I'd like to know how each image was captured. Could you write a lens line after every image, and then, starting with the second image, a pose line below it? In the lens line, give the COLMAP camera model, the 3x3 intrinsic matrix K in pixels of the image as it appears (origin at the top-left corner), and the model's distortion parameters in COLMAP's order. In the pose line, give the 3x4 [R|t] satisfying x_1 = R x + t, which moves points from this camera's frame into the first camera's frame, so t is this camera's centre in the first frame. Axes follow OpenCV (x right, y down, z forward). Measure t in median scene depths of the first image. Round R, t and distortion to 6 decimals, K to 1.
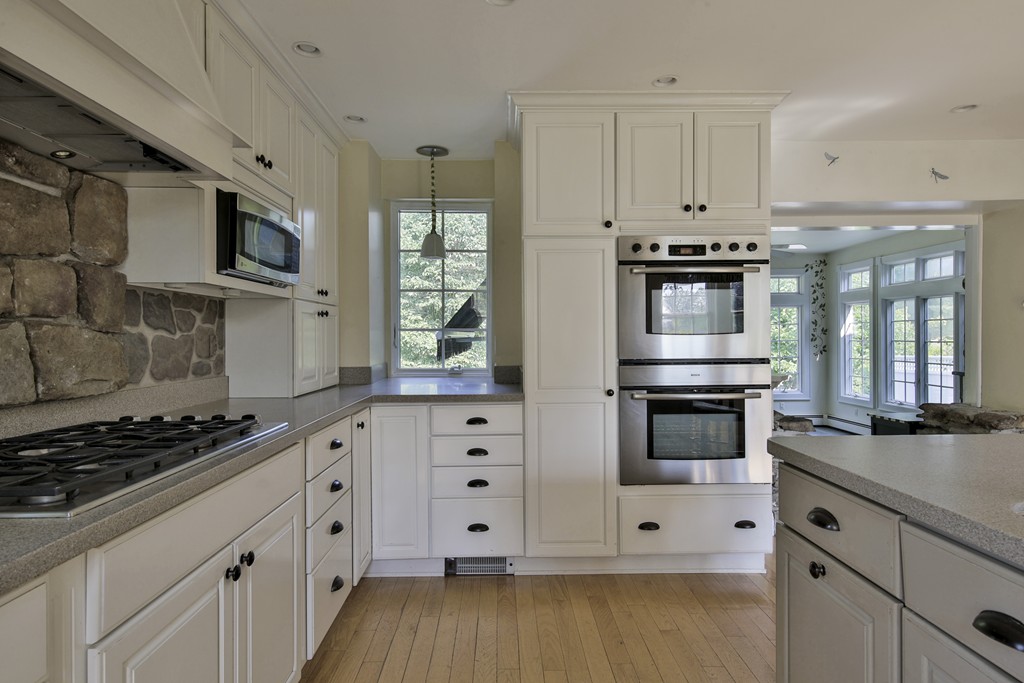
lens RADIAL K [[559.2, 0, 512.4], [0, 559.2, 339.6], [0, 0, 1]] dist [0.000117, -0.000512]
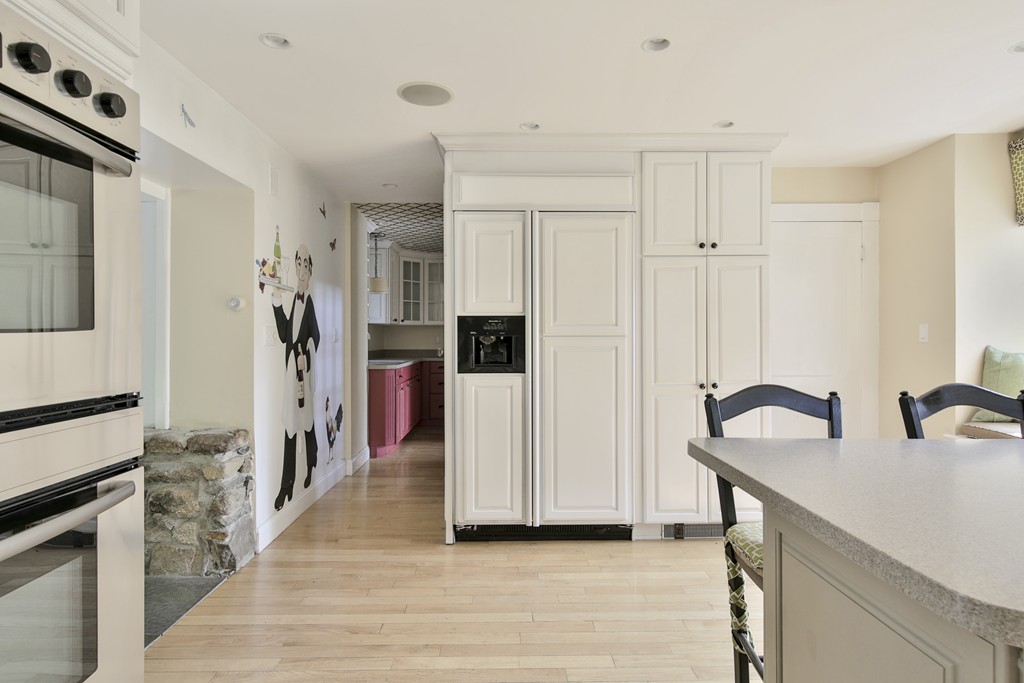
lens RADIAL K [[559.2, 0, 511.6], [0, 559.2, 337.1], [0, 0, 1]] dist [0.000117, -0.000512]
pose [[0.004300, 0.008137, 0.999958, 0.050809], [0.000066, 0.999967, -0.008138, -0.004200], [-0.999991, 0.000101, 0.004299, 0.721073]]
